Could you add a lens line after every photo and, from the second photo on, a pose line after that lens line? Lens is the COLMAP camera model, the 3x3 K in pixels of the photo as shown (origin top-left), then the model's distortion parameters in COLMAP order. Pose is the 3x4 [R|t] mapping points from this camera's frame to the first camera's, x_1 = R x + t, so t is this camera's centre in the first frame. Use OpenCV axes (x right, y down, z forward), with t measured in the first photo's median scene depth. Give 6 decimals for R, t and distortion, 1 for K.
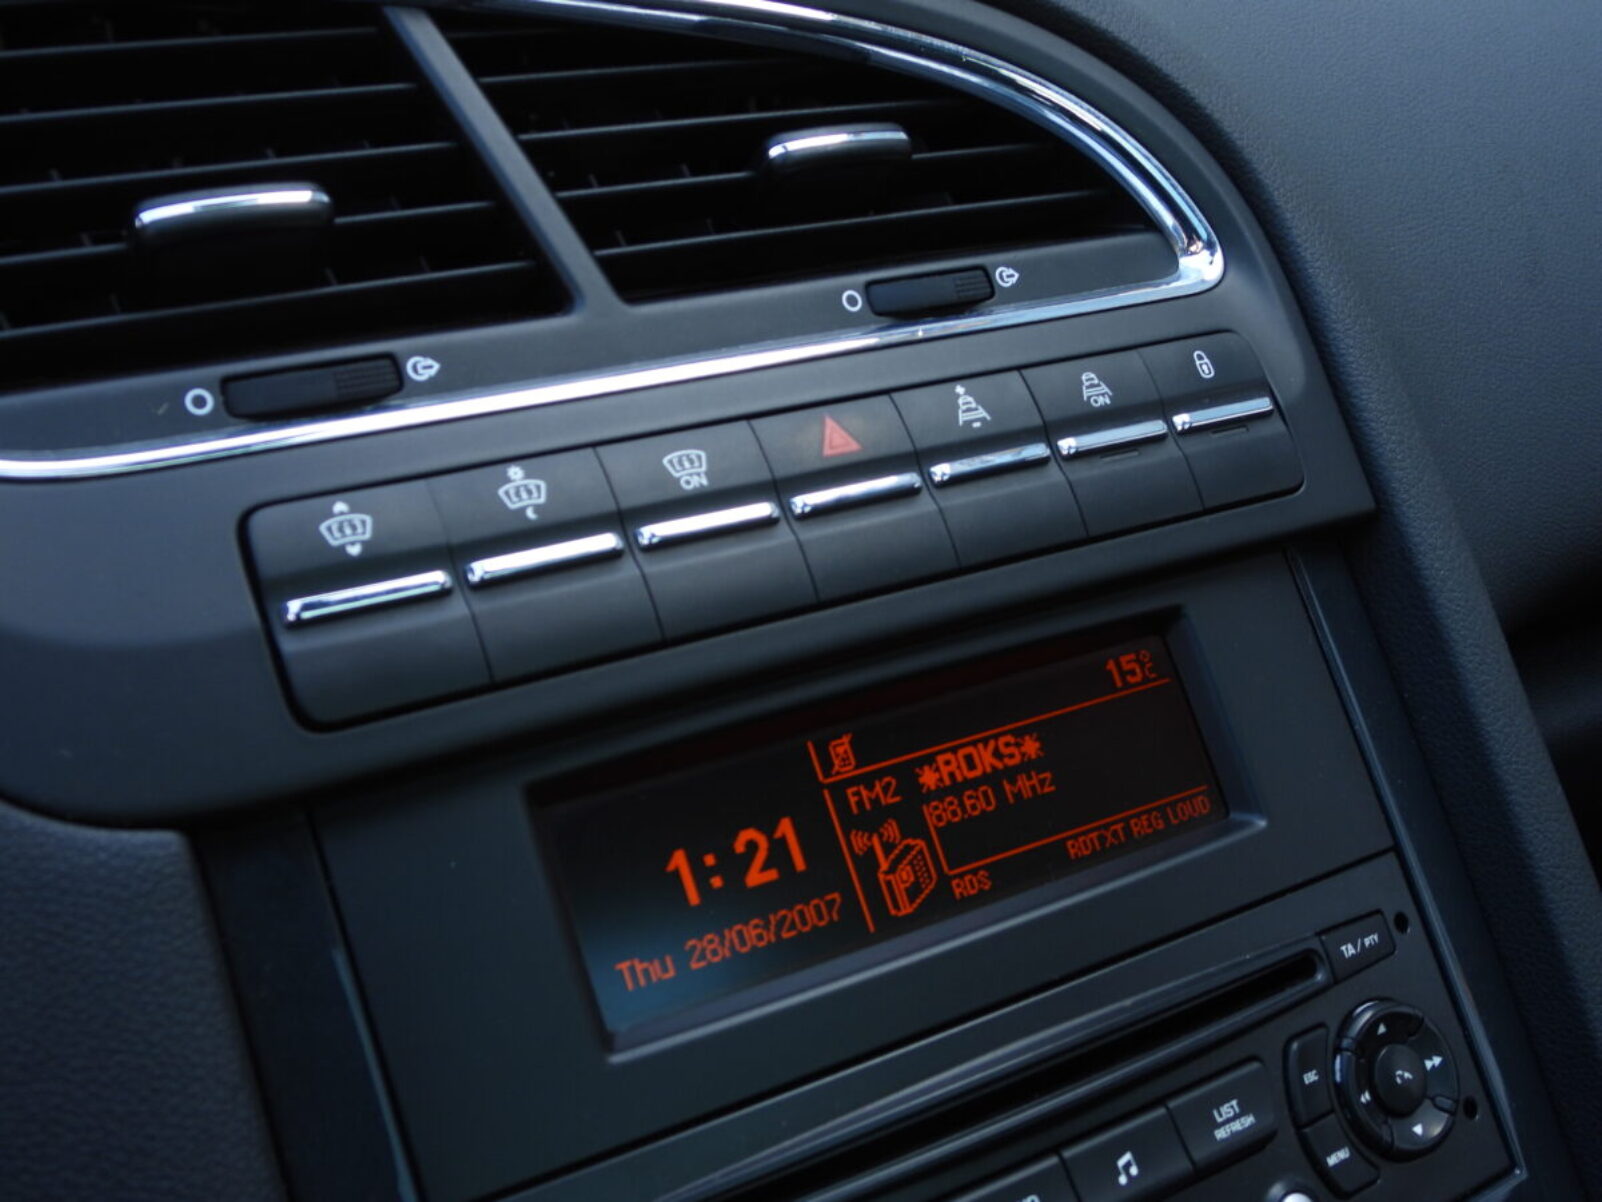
lens RADIAL K [[1939.4, 0, 801.0], [0, 1939.4, 601.0], [0, 0, 1]] dist [-0.046896, 0.016670]
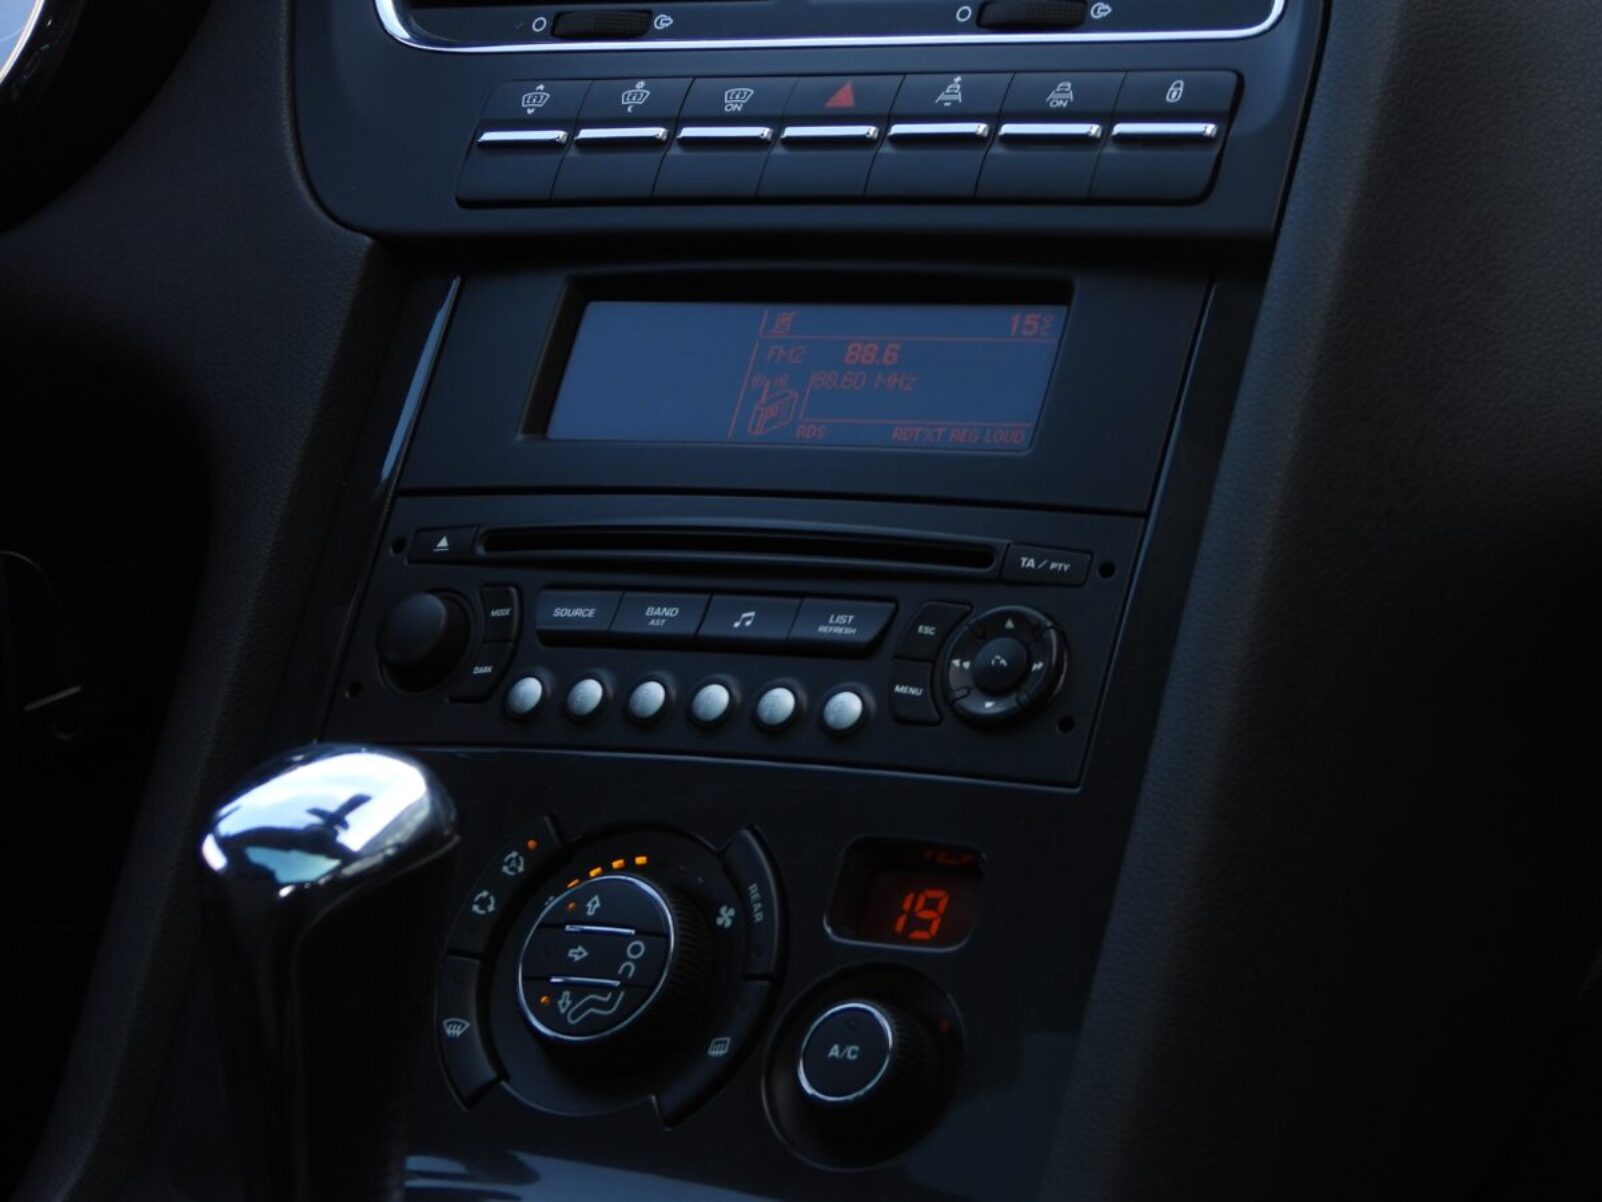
lens RADIAL K [[5890.4, 0, 801.0], [0, 5890.4, 601.0], [0, 0, 1]] dist [-0.086847, -4.180993]
pose [[0.432449, 0.122738, -0.893266, 3.654889], [-0.278924, 0.960308, -0.003083, 0.270090], [0.857432, 0.250486, 0.449519, -0.769140]]
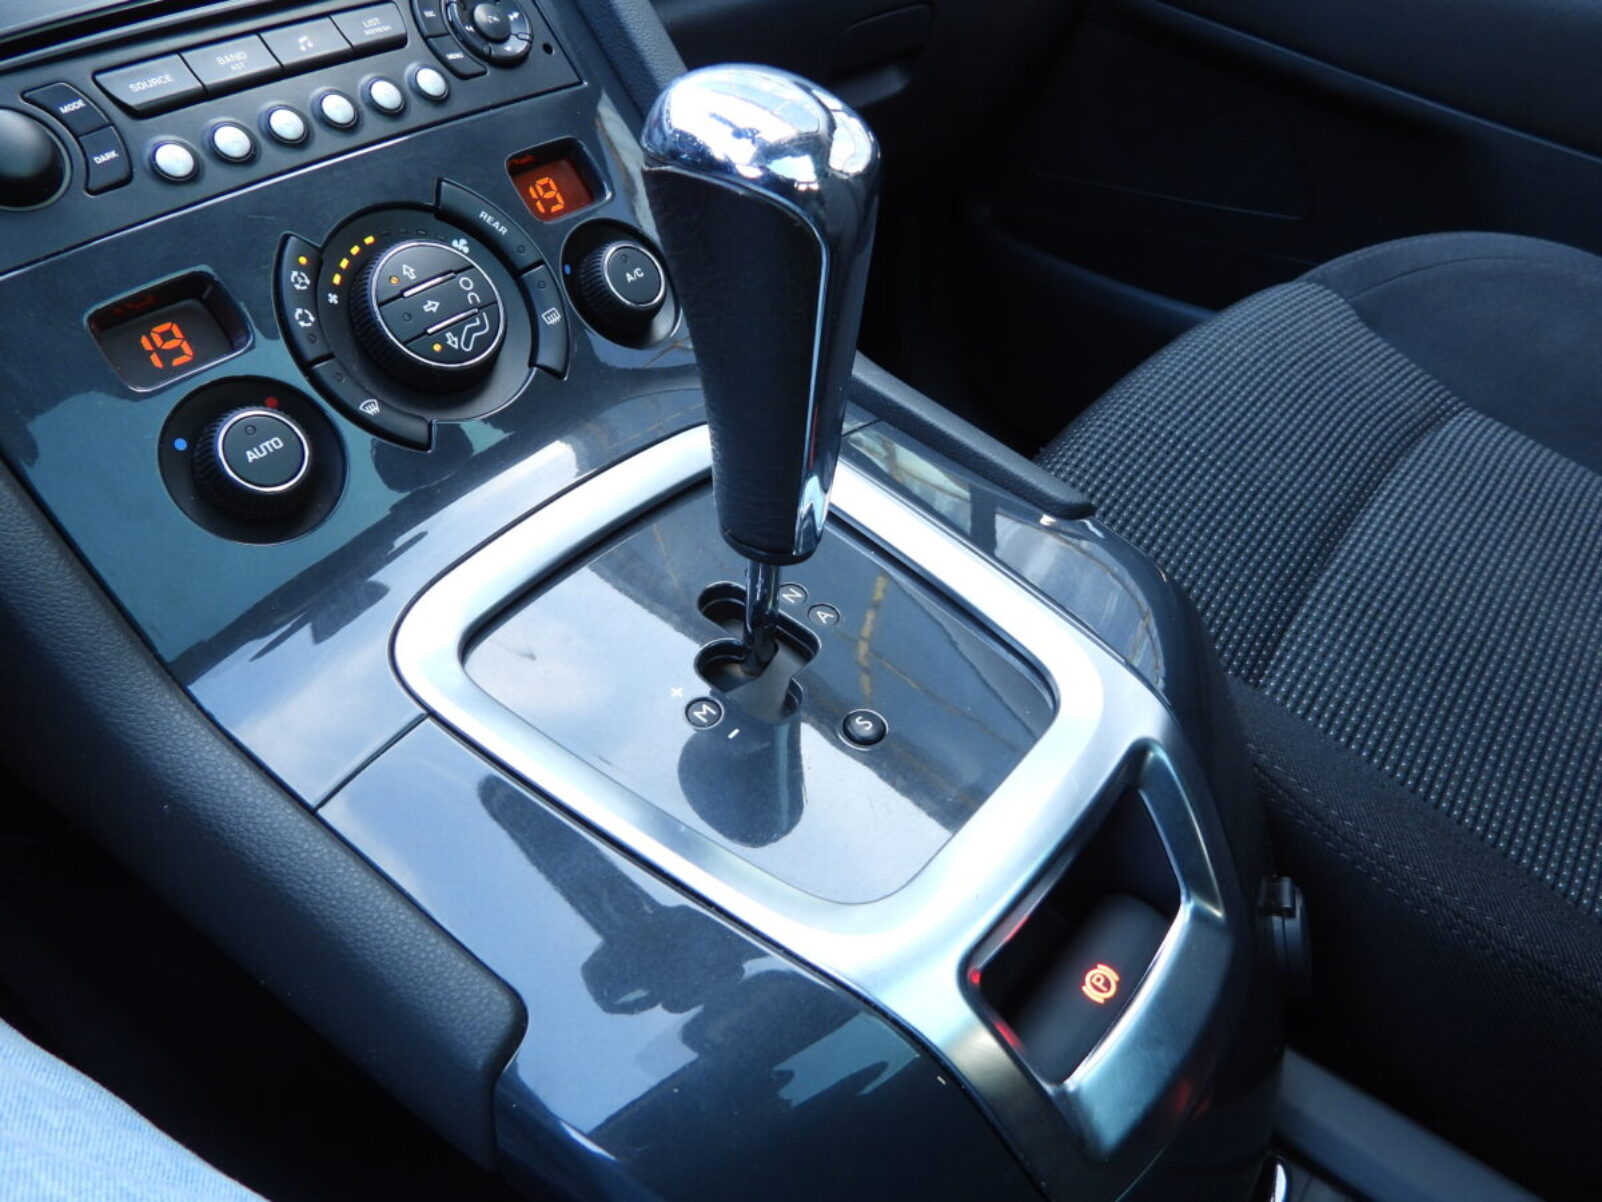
lens RADIAL K [[1181.0, 0, 801.0], [0, 1181.0, 601.0], [0, 0, 1]] dist [-0.003184, 0.005247]
pose [[0.948494, -0.250306, 0.194181, 0.249246], [0.197486, 0.946458, 0.255376, 0.562397], [-0.247706, -0.203875, 0.947141, -0.225110]]
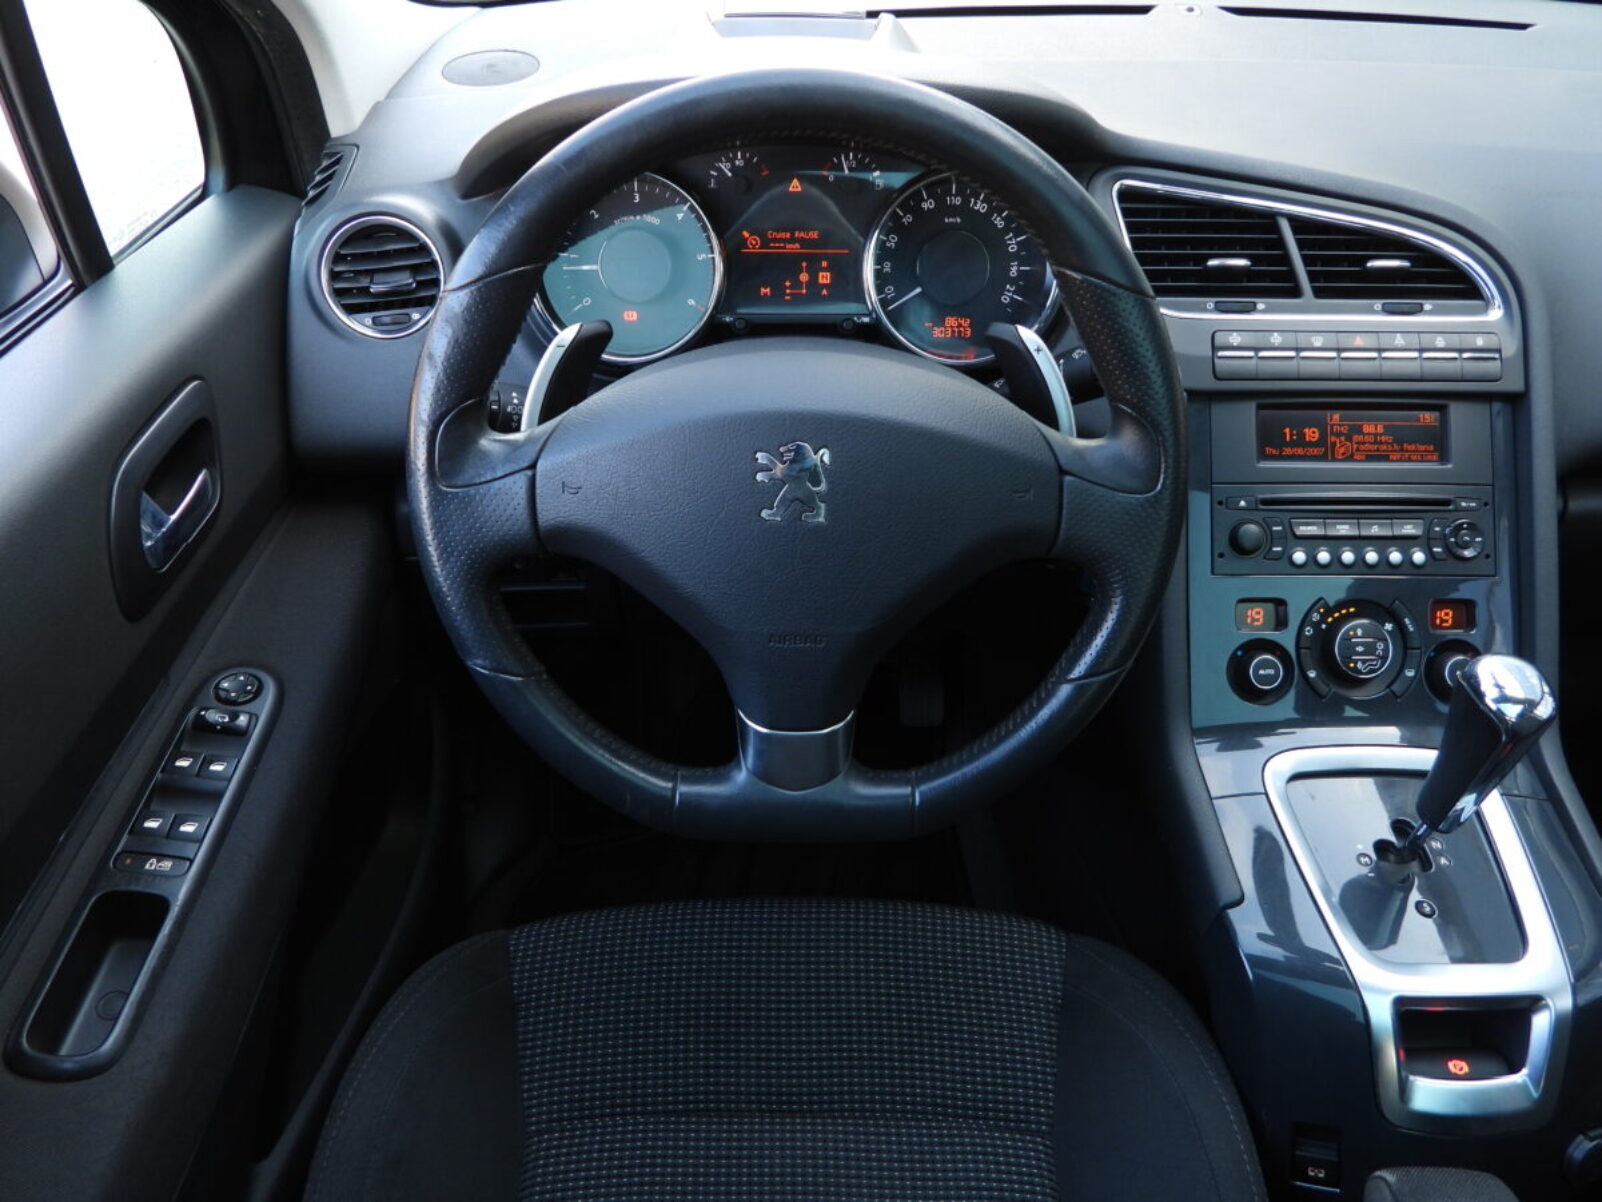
lens RADIAL K [[1181.0, 0, 801.0], [0, 1181.0, 601.0], [0, 0, 1]] dist [-0.003184, 0.005247]
pose [[0.852949, 0.292823, -0.432126, 0.247474], [-0.210002, 0.950384, 0.229500, 0.110730], [0.477888, -0.105004, 0.872122, -1.763621]]
